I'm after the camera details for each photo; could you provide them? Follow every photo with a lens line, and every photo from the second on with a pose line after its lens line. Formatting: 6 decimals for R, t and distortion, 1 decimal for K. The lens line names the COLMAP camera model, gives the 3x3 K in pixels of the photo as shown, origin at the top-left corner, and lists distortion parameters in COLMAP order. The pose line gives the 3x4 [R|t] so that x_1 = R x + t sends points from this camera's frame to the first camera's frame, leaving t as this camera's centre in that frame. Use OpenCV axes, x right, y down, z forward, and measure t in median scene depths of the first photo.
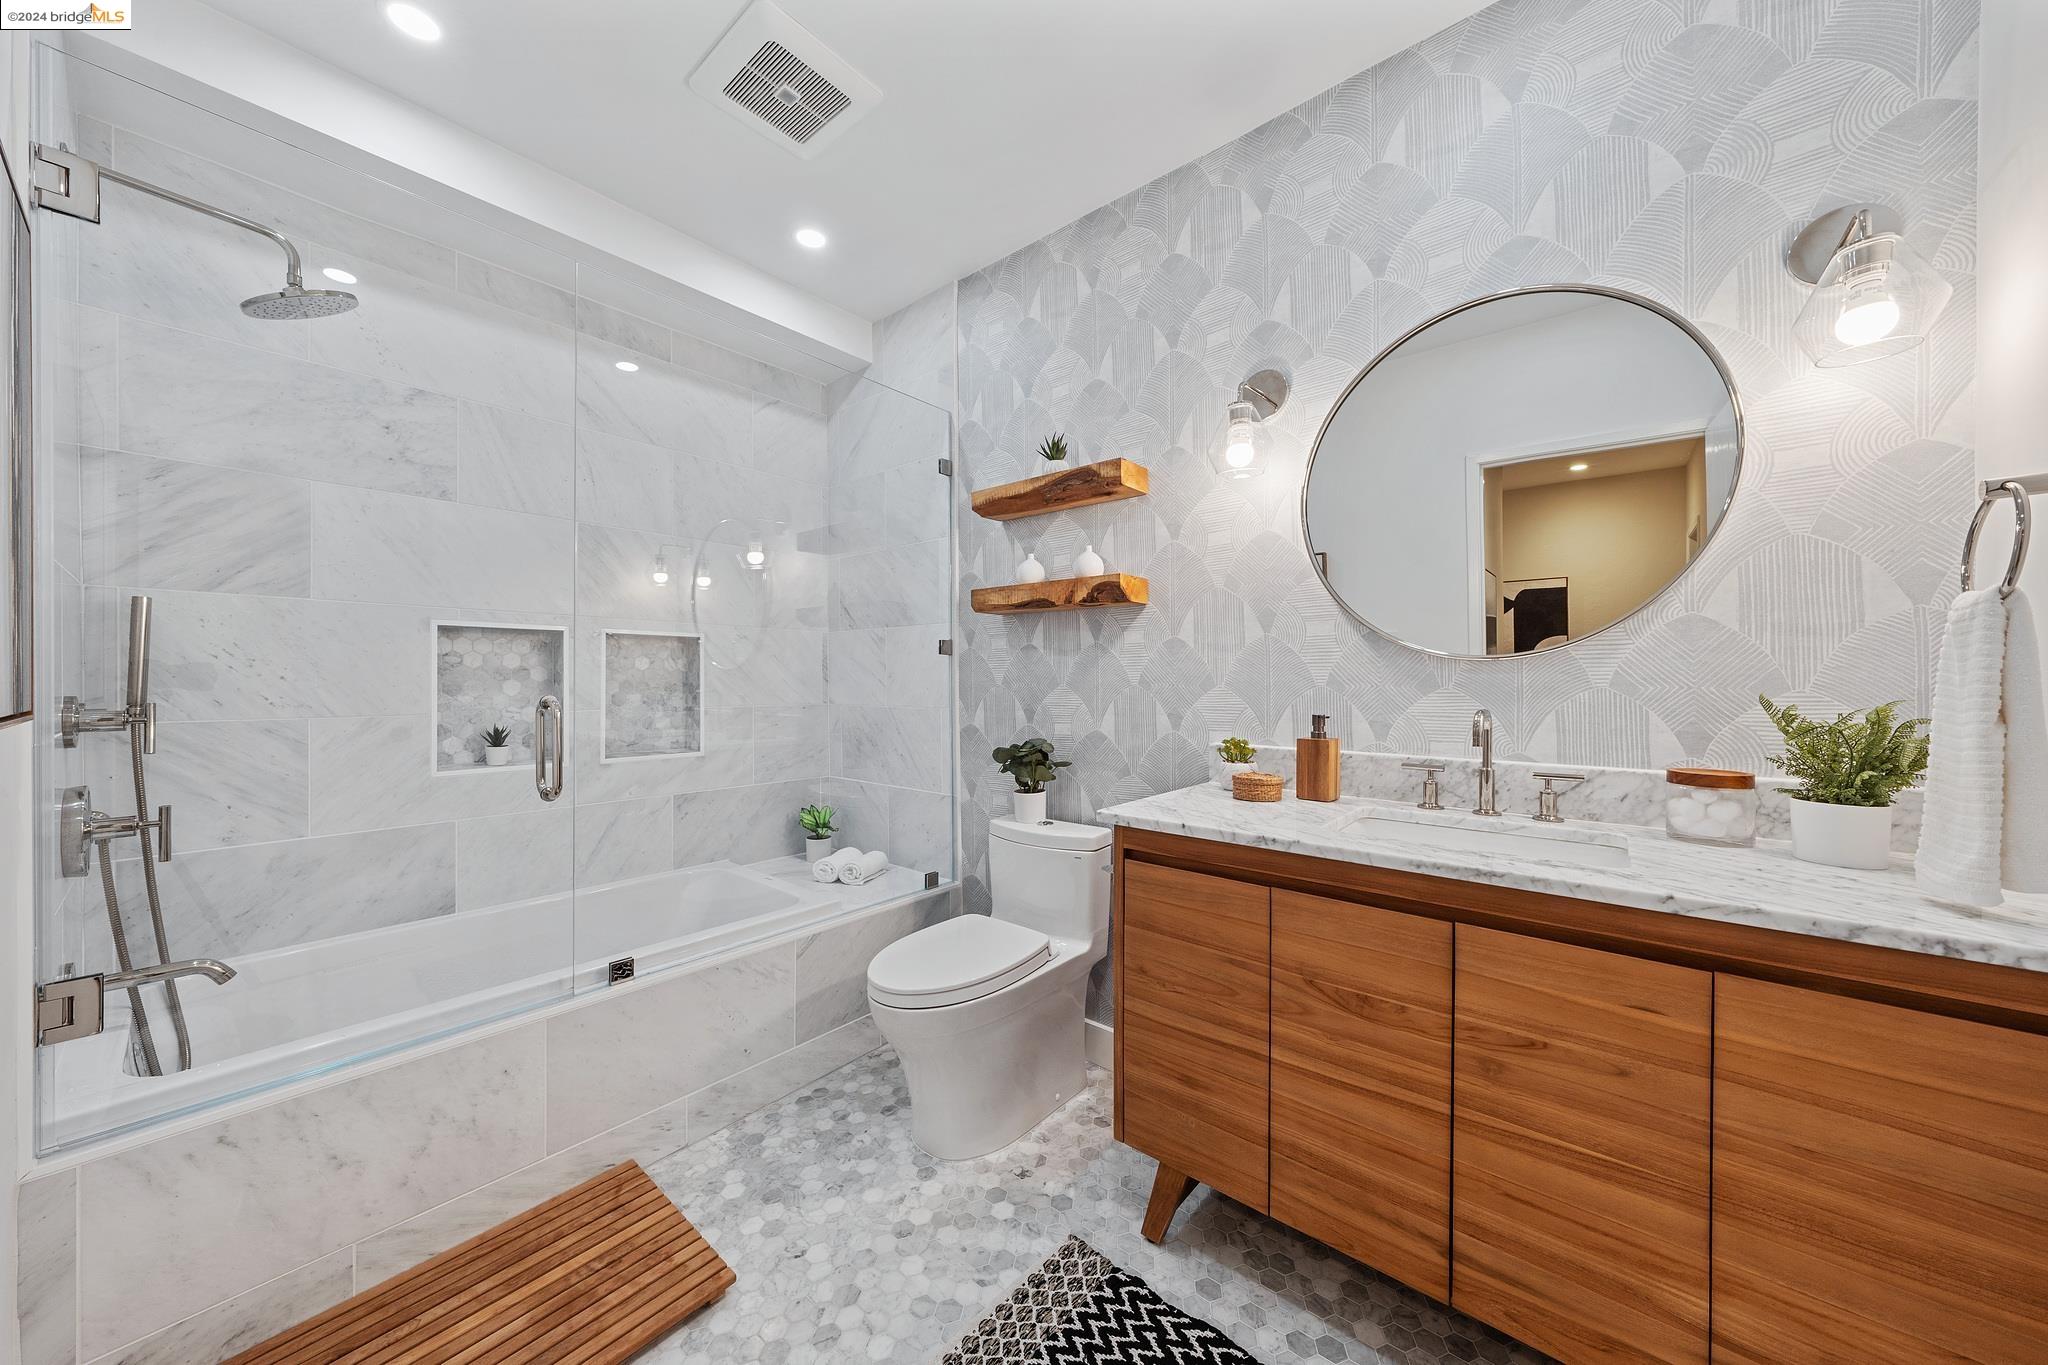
lens RADIAL K [[705.3, 0, 931.2], [0, 705.3, 682.4], [0, 0, 1]] dist [-0.002285, -0.000187]
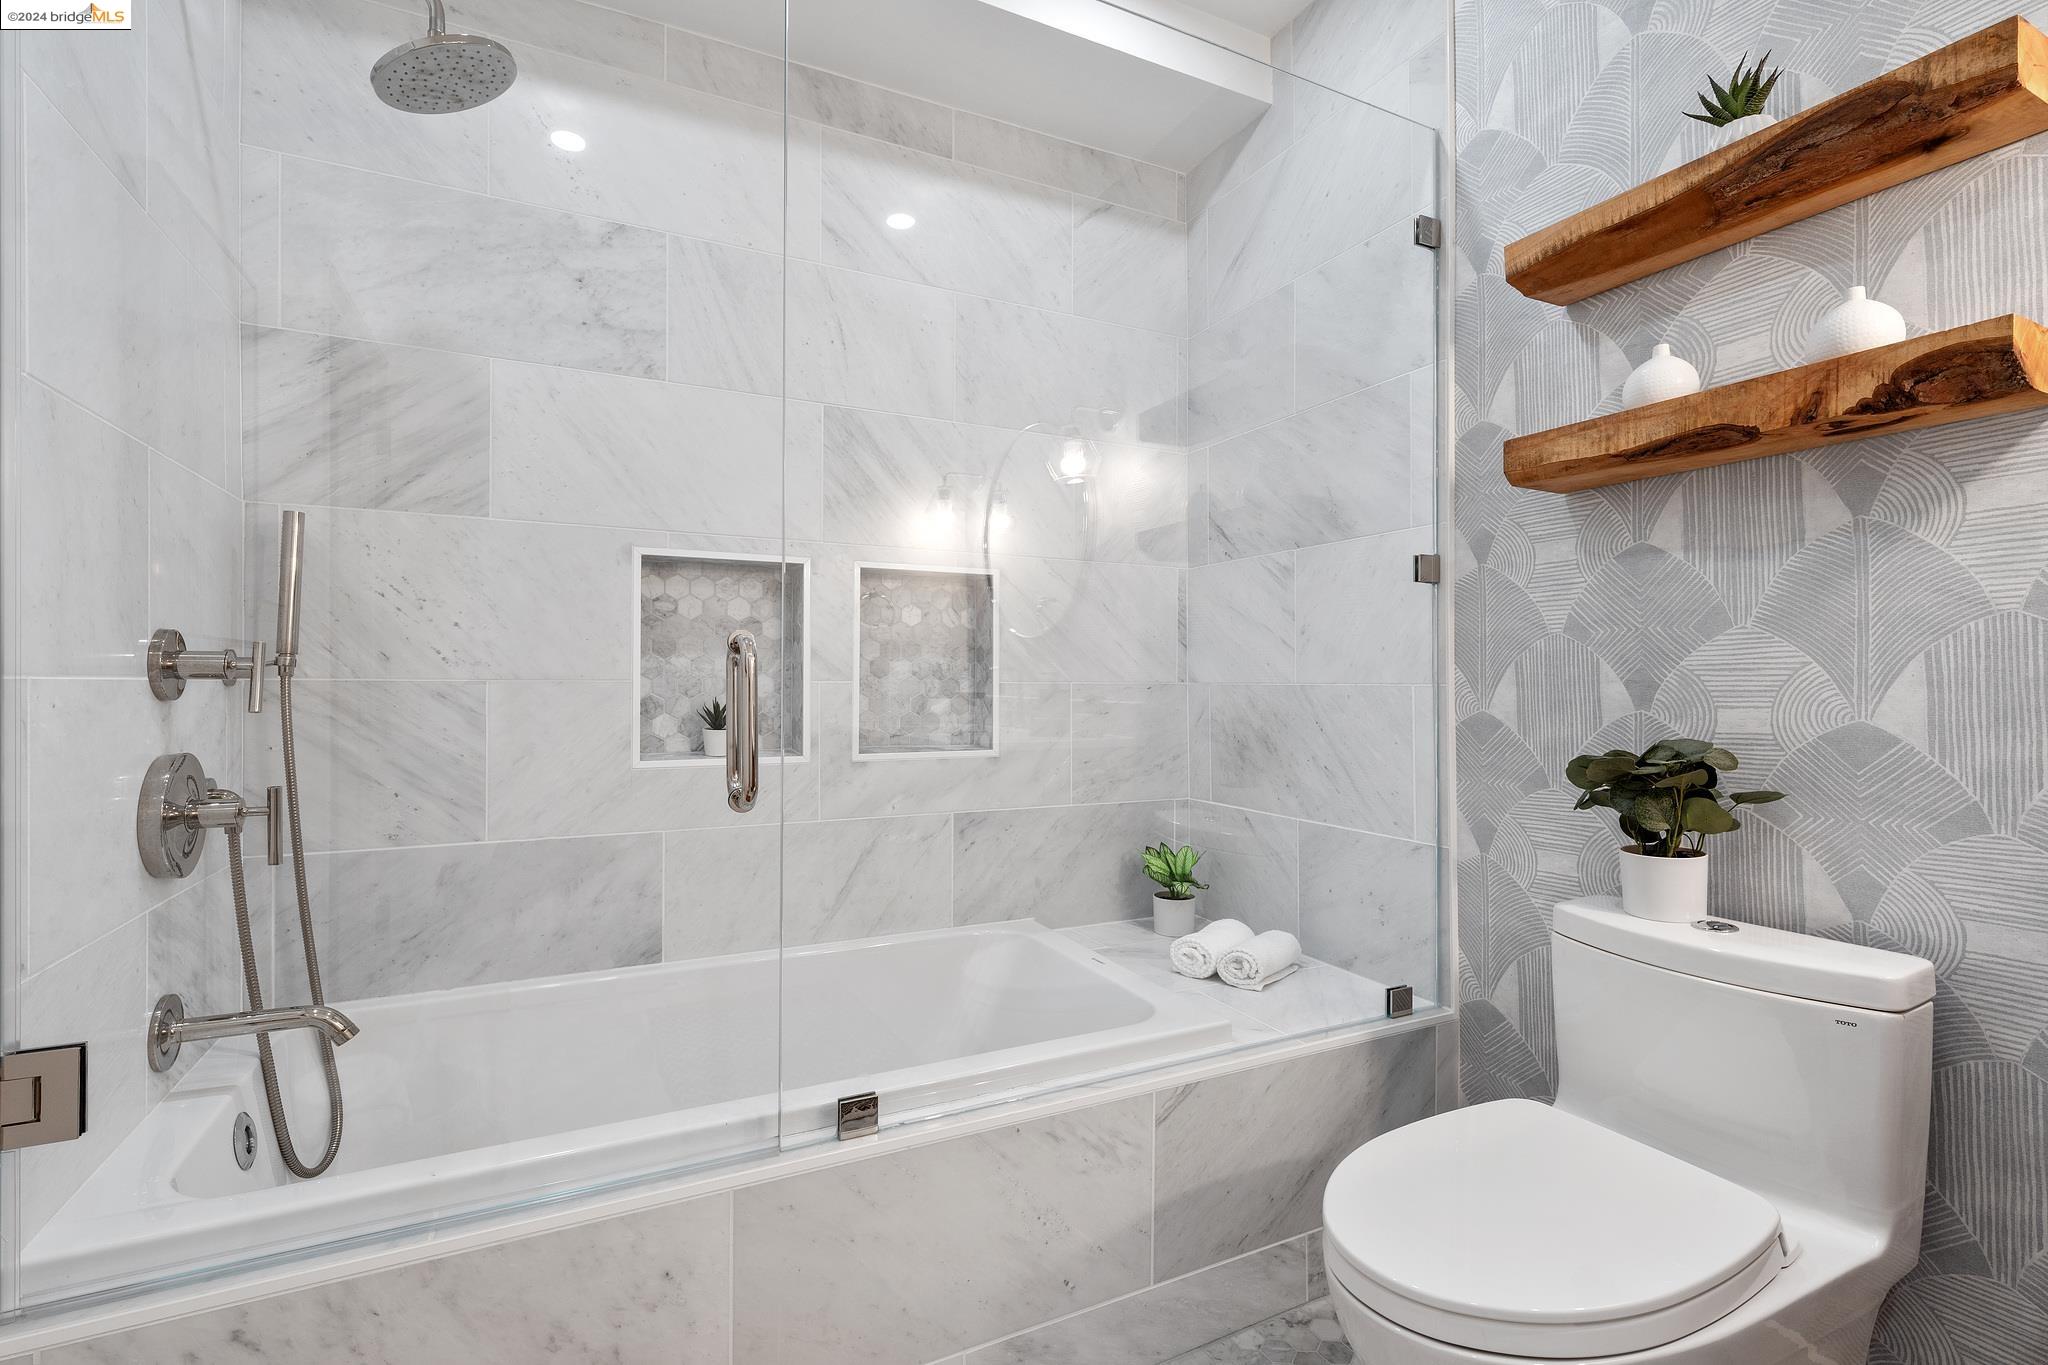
lens RADIAL K [[893.6, 0, 937.3], [0, 893.6, 663.3], [0, 0, 1]] dist [0.003139, 0.000443]
pose [[0.927414, -0.002832, -0.374026, -0.084613], [-0.004155, 0.999832, -0.017873, 0.042920], [0.374014, 0.018130, 0.927246, 0.273798]]
